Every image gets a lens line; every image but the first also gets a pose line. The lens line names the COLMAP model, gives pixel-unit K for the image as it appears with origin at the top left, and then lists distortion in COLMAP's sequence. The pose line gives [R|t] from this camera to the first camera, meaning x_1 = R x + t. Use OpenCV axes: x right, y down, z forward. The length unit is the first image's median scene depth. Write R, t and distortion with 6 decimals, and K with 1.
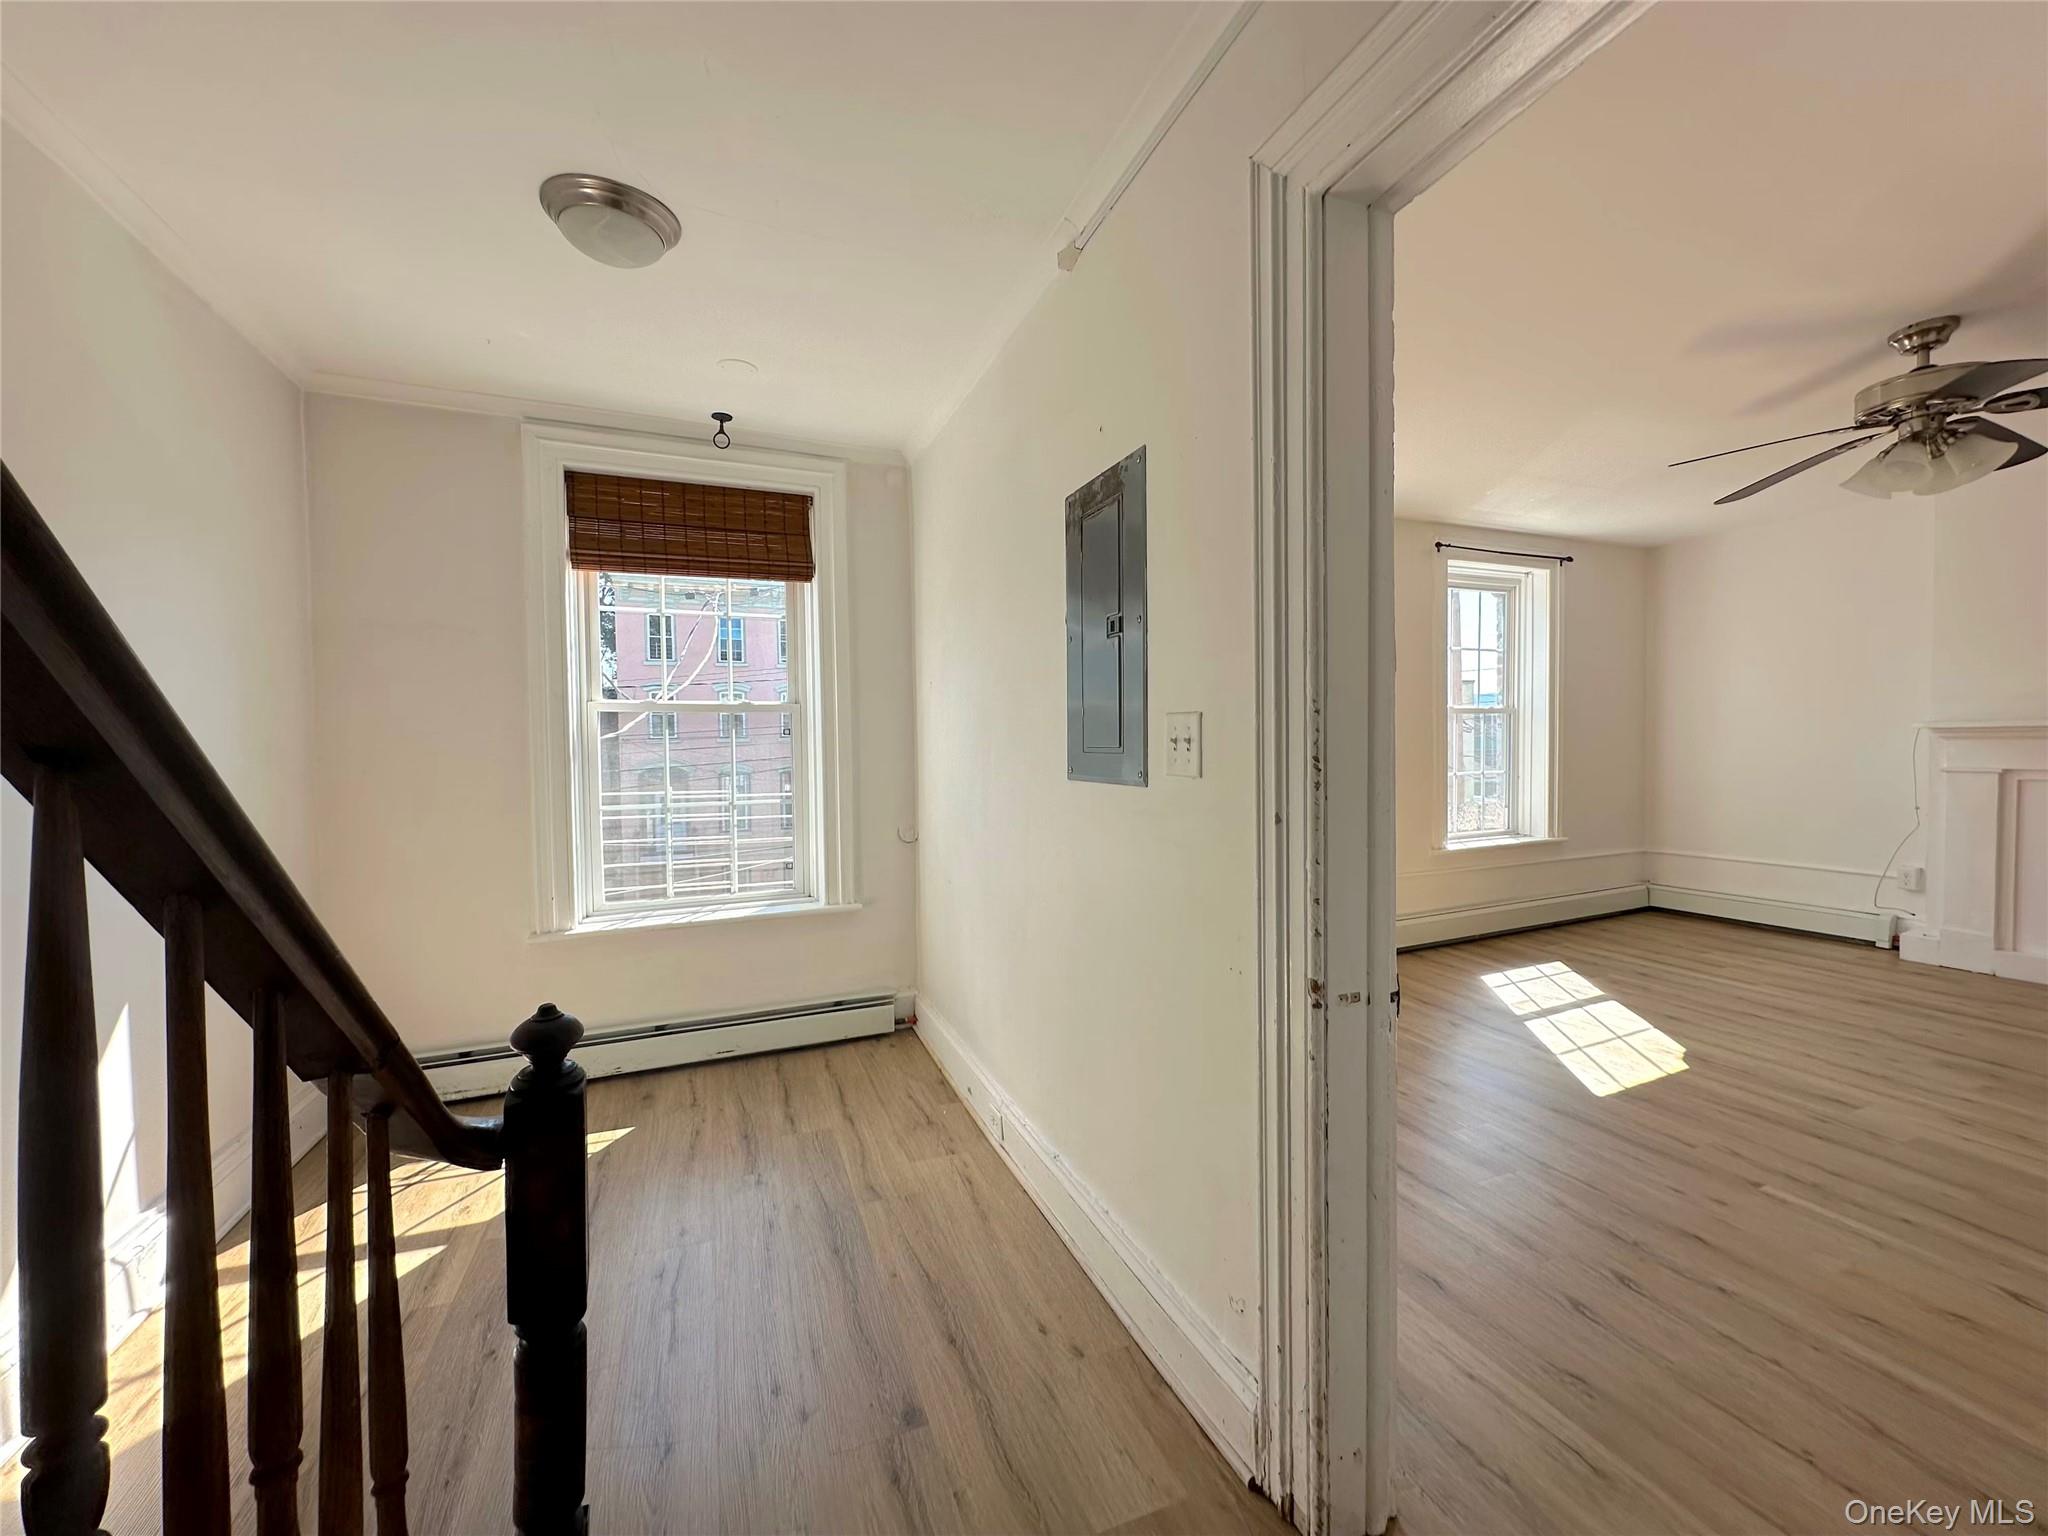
lens RADIAL K [[821.2, 0, 1024.0], [0, 821.2, 768.0], [0, 0, 1]] dist [0.000659, 0.000152]
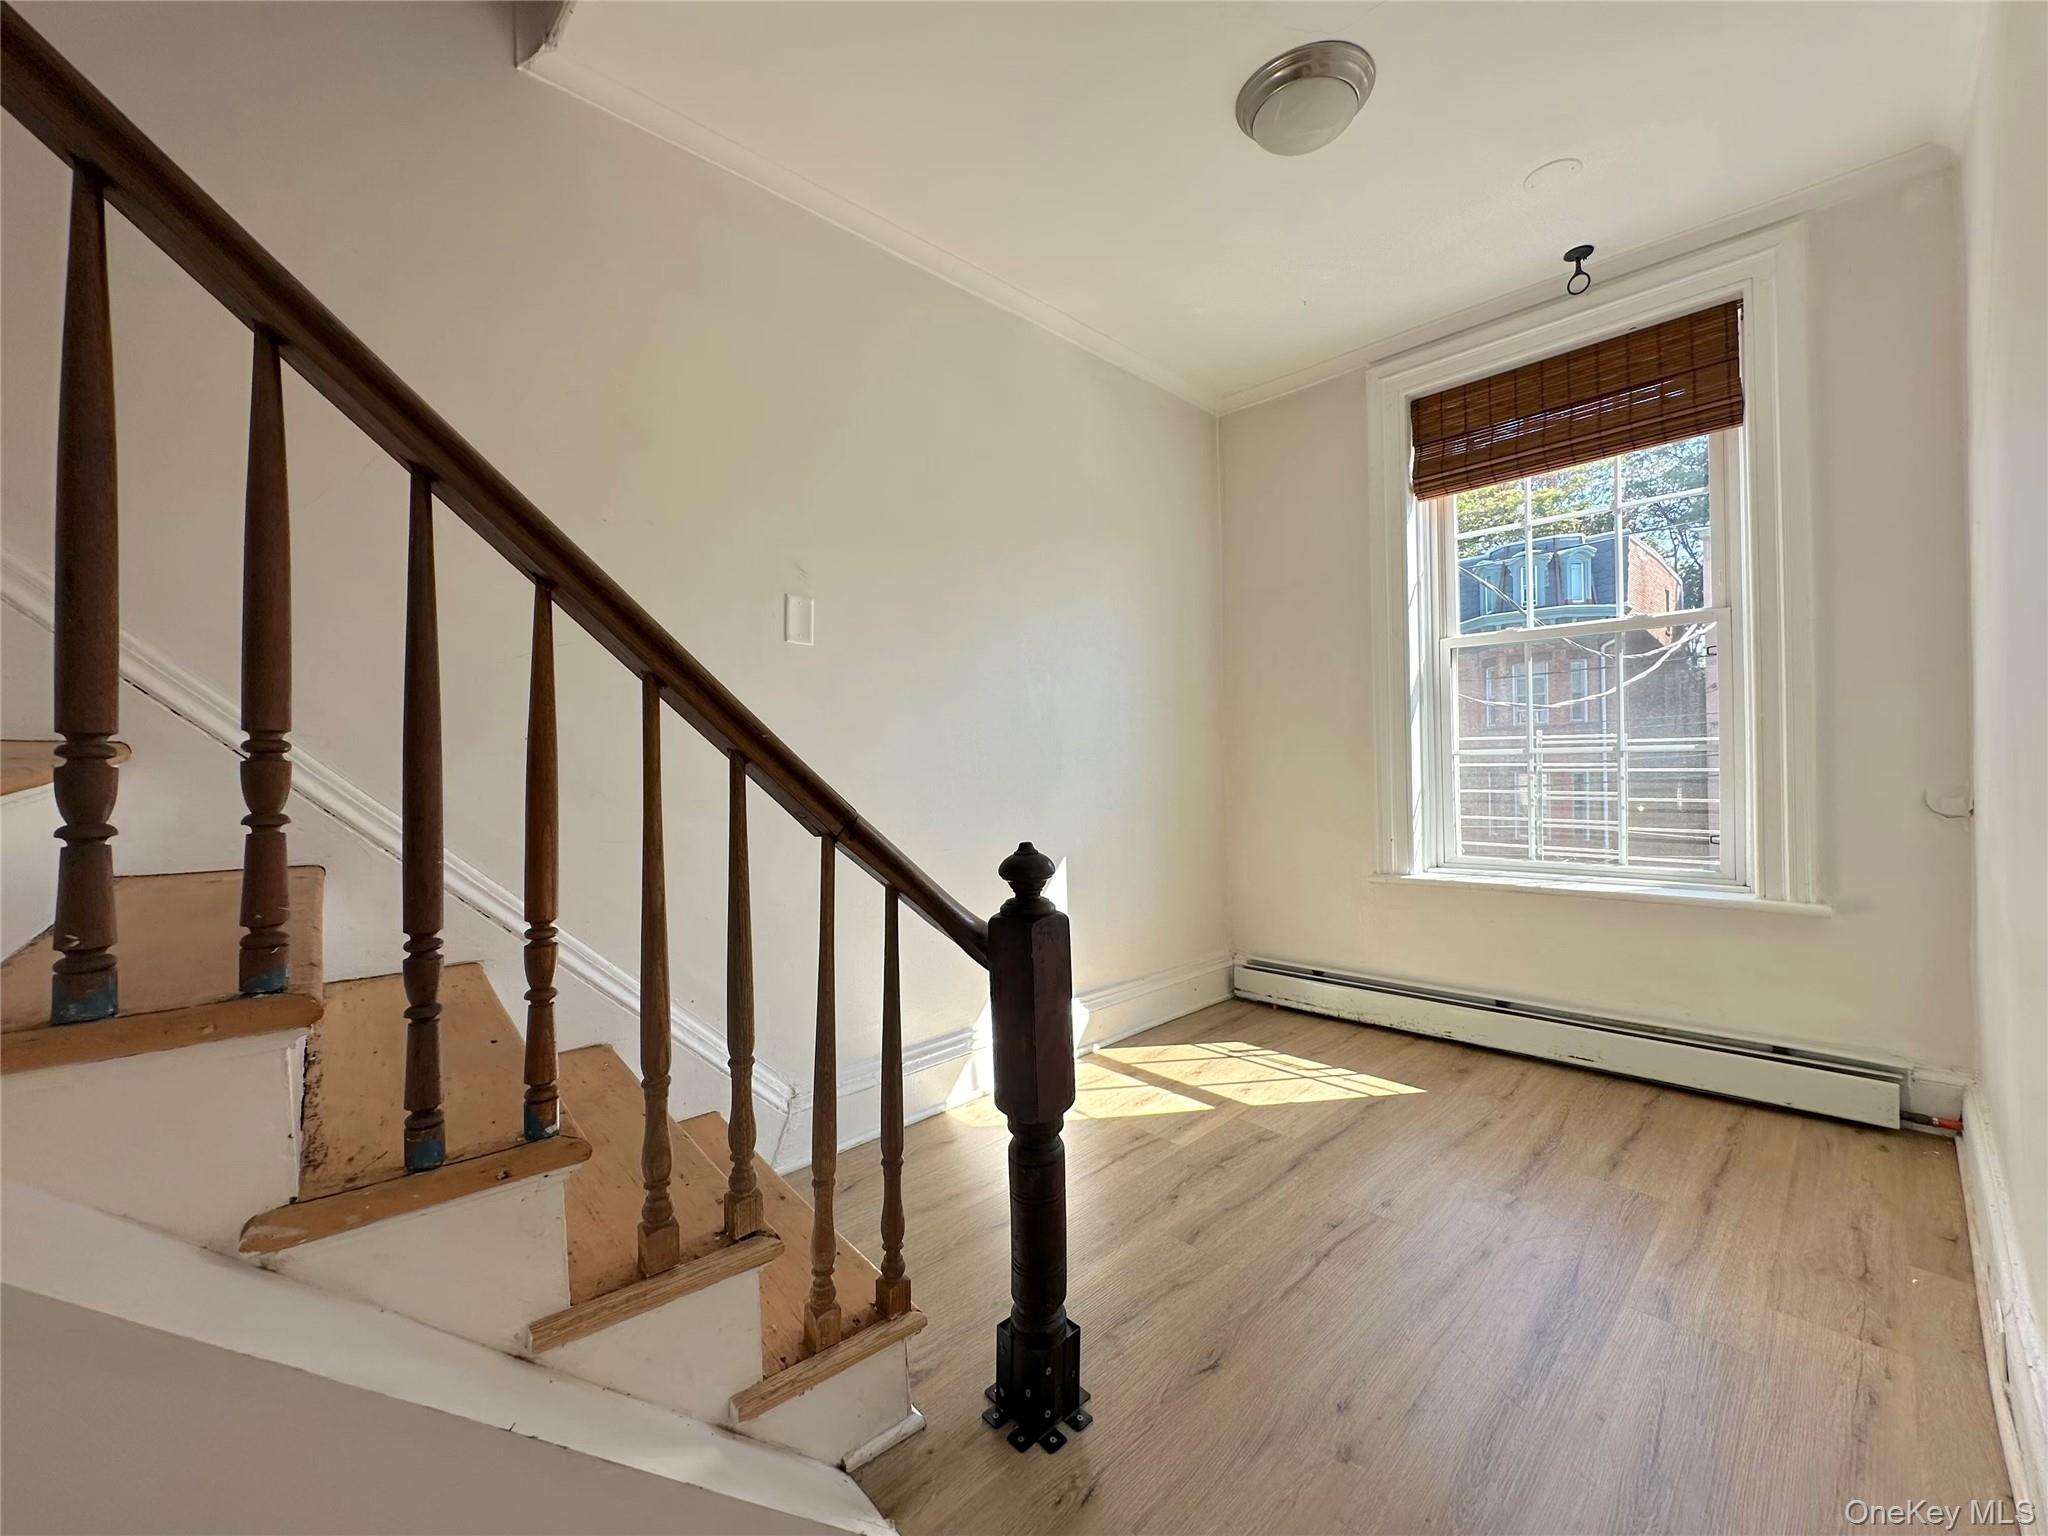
lens RADIAL K [[820.5, 0, 1024.1], [0, 820.5, 766.5], [0, 0, 1]] dist [-0.000924, -0.000247]
pose [[0.381474, 0.009382, -0.924332, 0.159826], [-0.008199, 0.999943, 0.006766, 0.064229], [0.924343, 0.004998, 0.381529, 0.203659]]
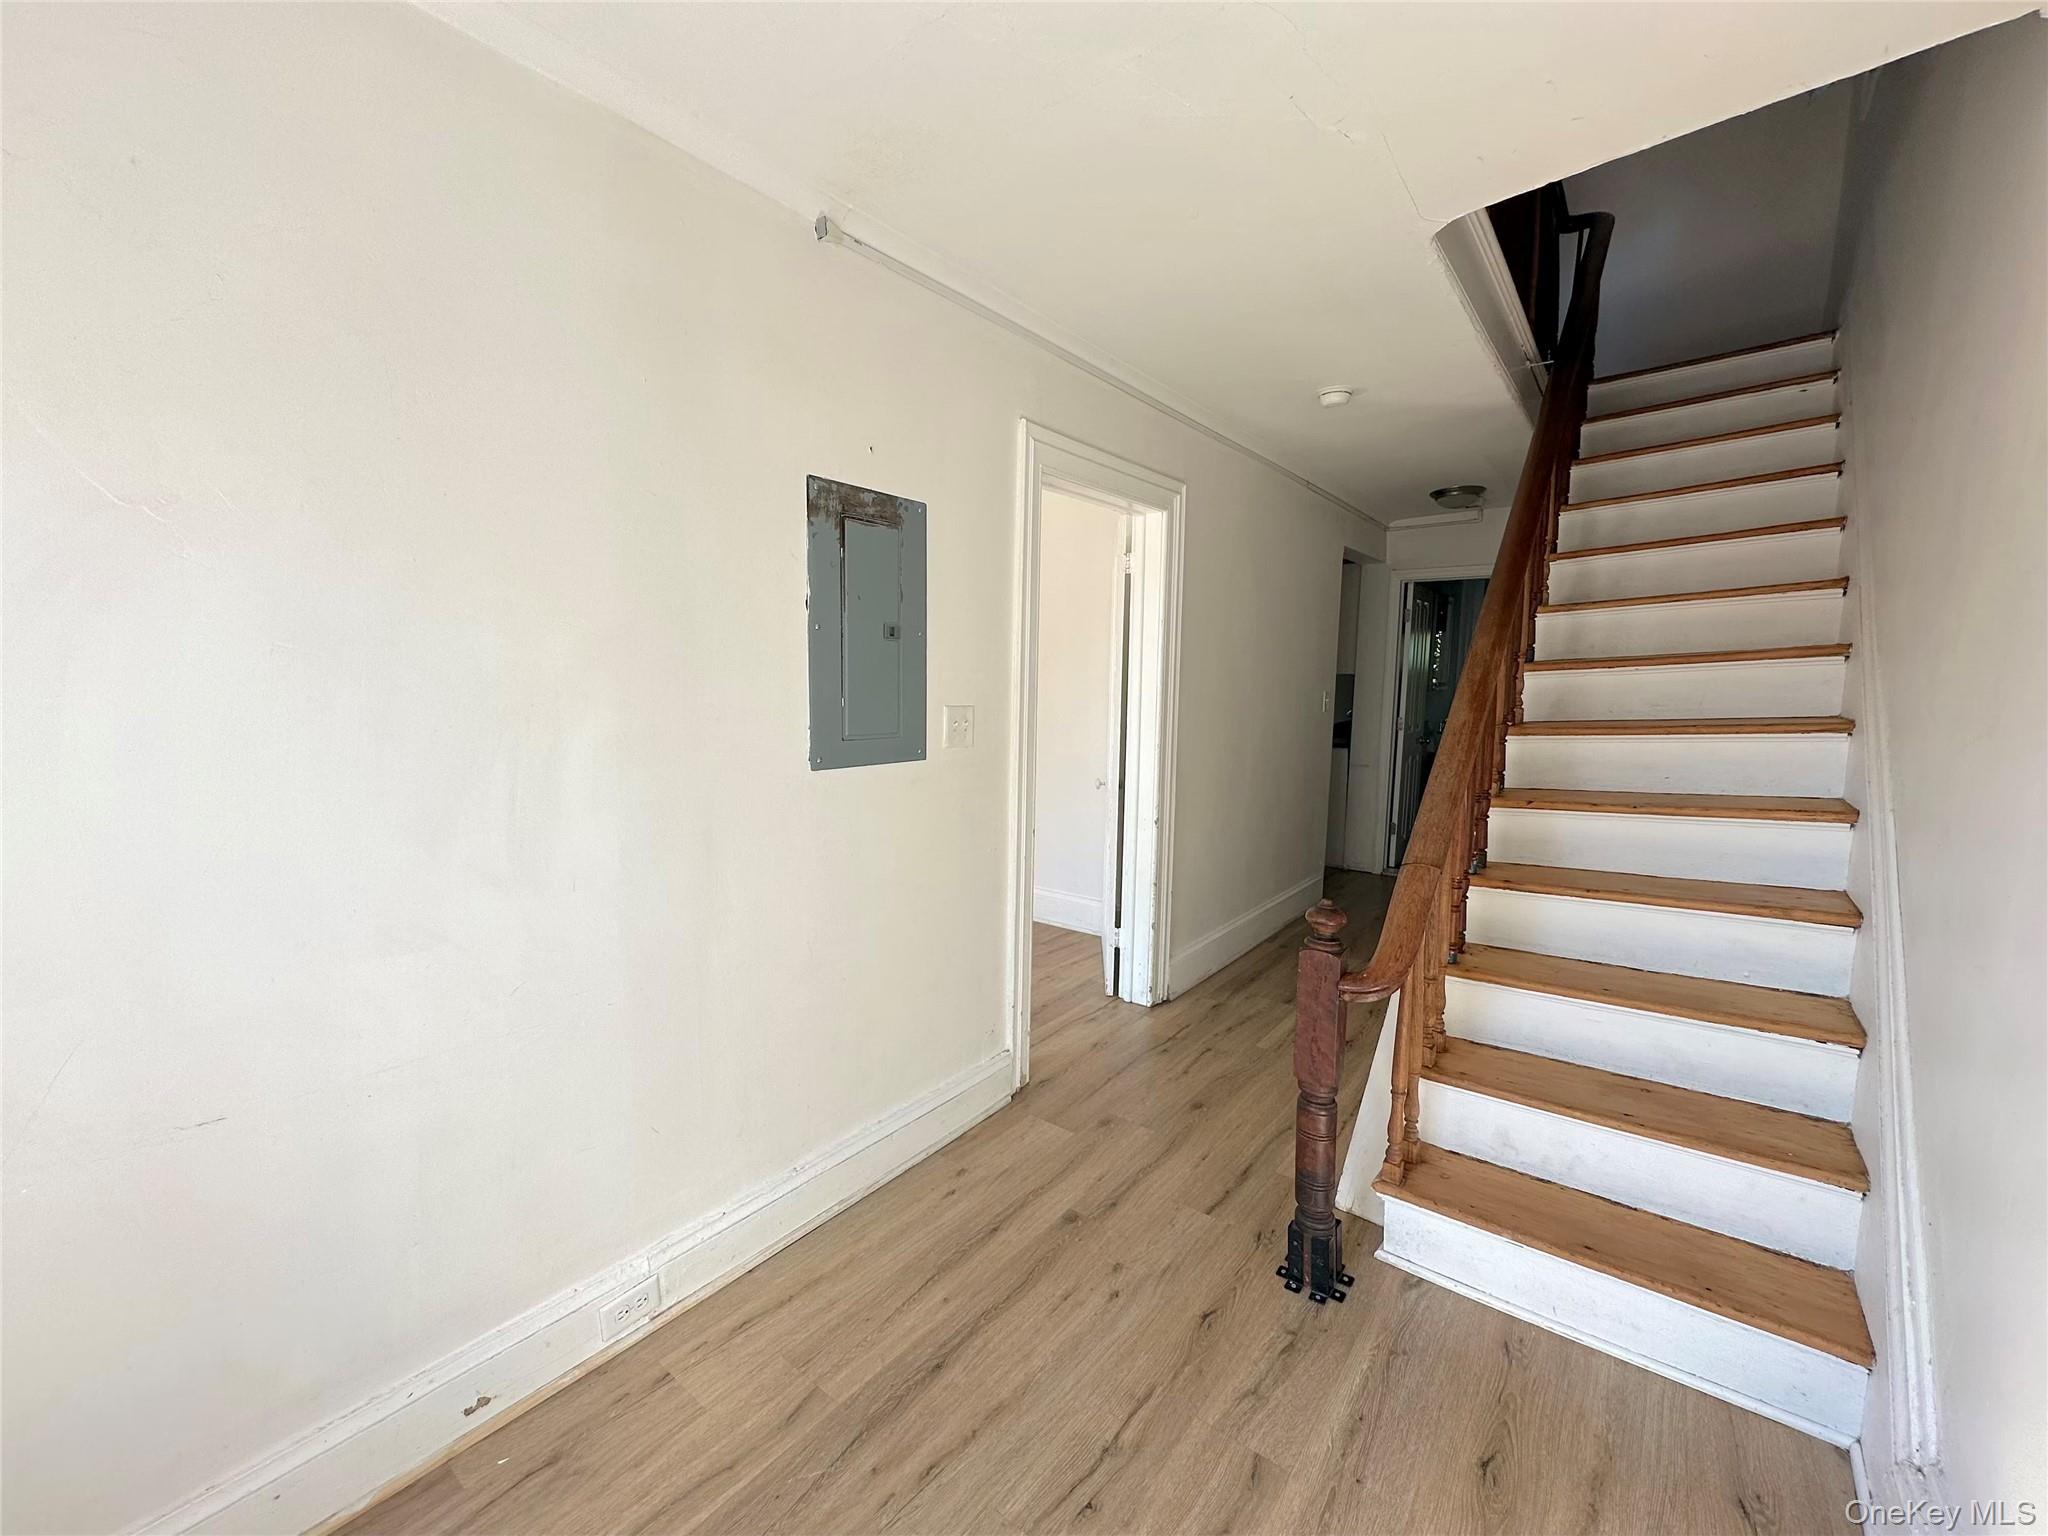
lens RADIAL K [[820.5, 0, 1024.1], [0, 820.5, 766.5], [0, 0, 1]] dist [-0.000924, -0.000247]
pose [[-0.507962, -0.087065, 0.856968, -0.592870], [0.018157, 0.993575, 0.111707, -0.062511], [-0.861188, 0.072303, -0.503118, 0.832314]]
